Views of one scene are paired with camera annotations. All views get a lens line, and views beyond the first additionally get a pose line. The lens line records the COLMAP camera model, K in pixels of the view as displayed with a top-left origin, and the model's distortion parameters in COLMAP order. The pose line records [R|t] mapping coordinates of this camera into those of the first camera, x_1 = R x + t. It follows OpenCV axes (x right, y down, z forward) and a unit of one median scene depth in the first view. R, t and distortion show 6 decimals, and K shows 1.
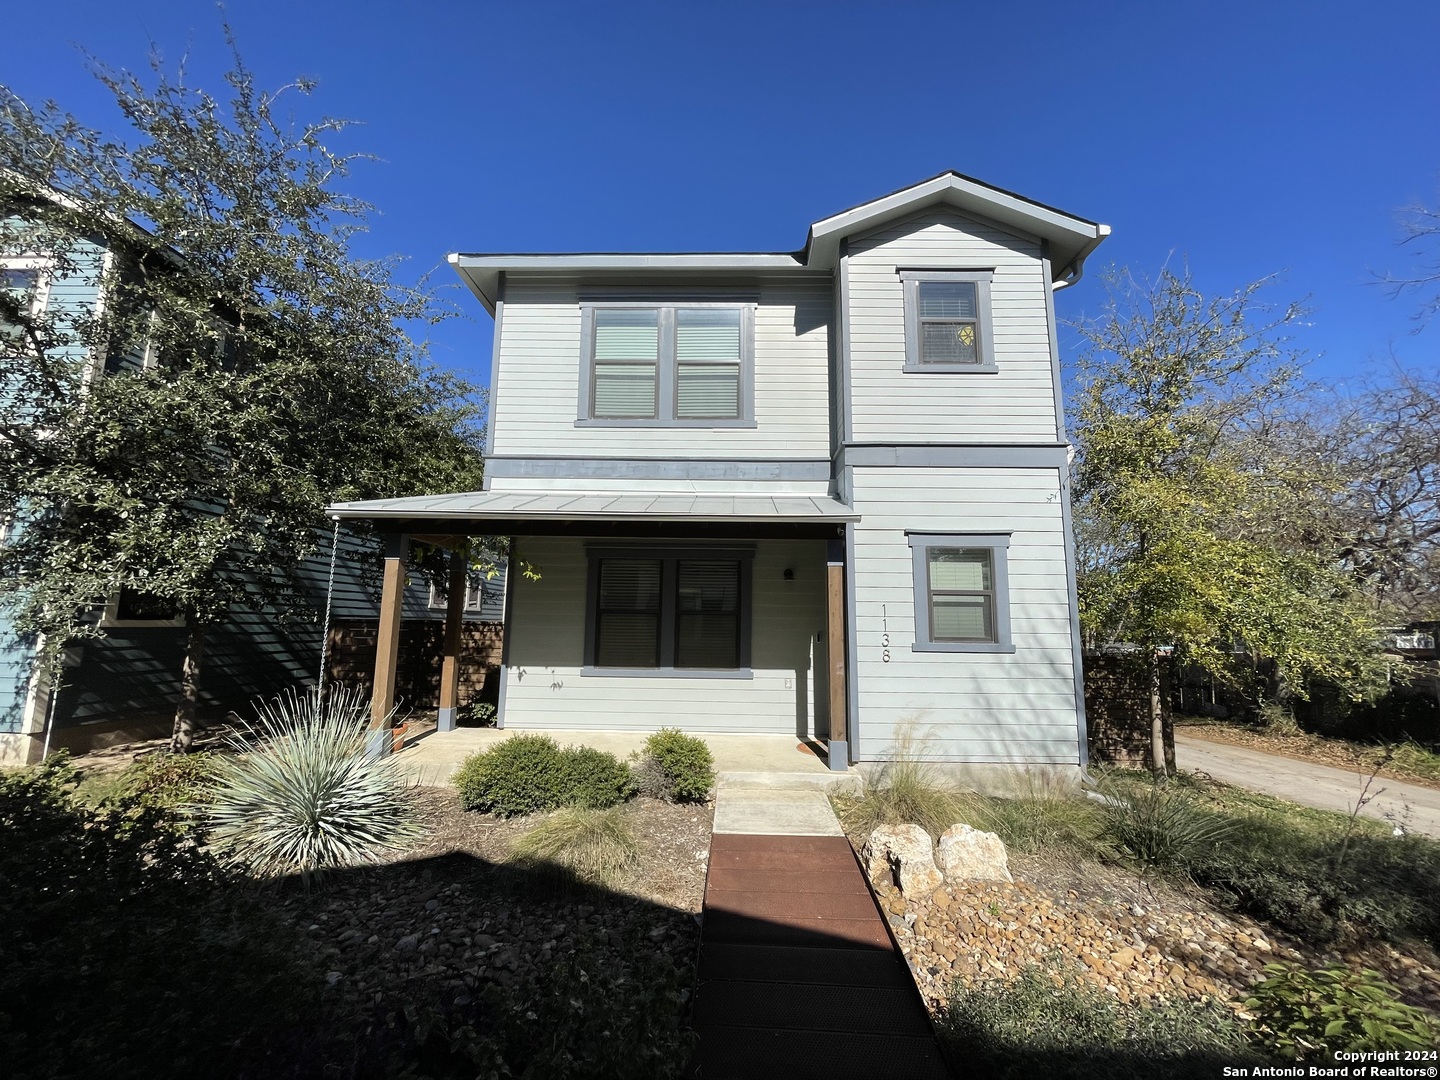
lens RADIAL K [[575.5, 0, 717.0], [0, 575.5, 540.8], [0, 0, 1]] dist [-0.000407, 0.000014]
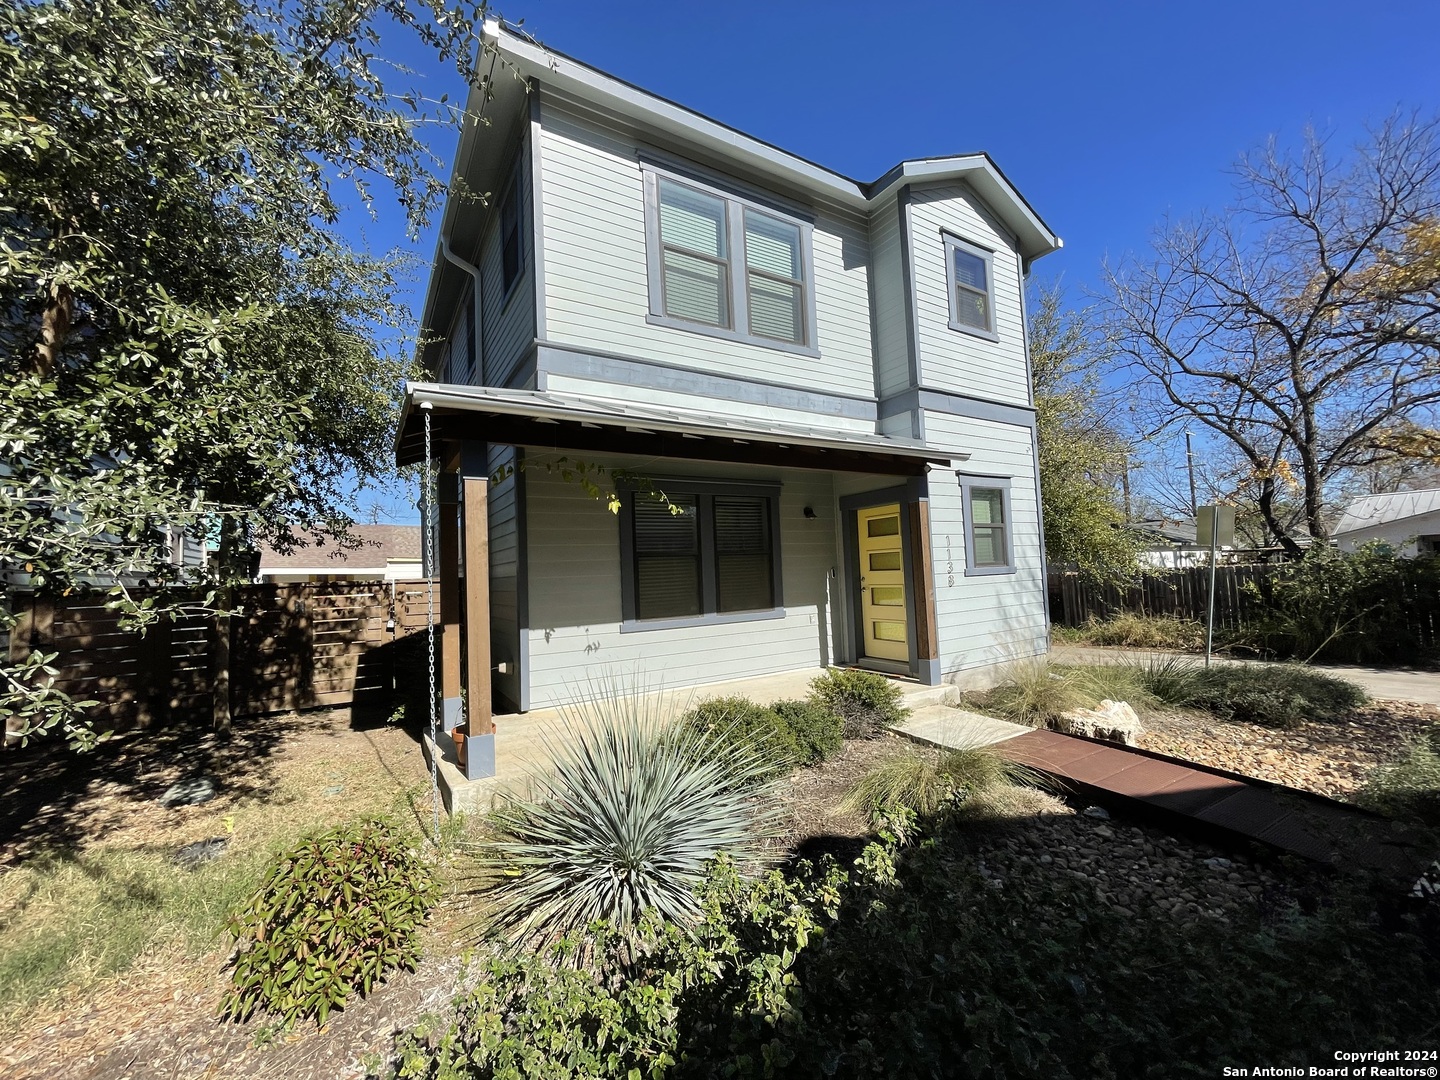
lens RADIAL K [[575.5, 0, 719.5], [0, 575.5, 537.2], [0, 0, 1]] dist [-0.000407, 0.000014]
pose [[0.841480, -0.016020, 0.540051, -0.594868], [-0.025884, 0.997217, 0.069912, 0.038872], [-0.539668, -0.072808, 0.838724, 0.255838]]
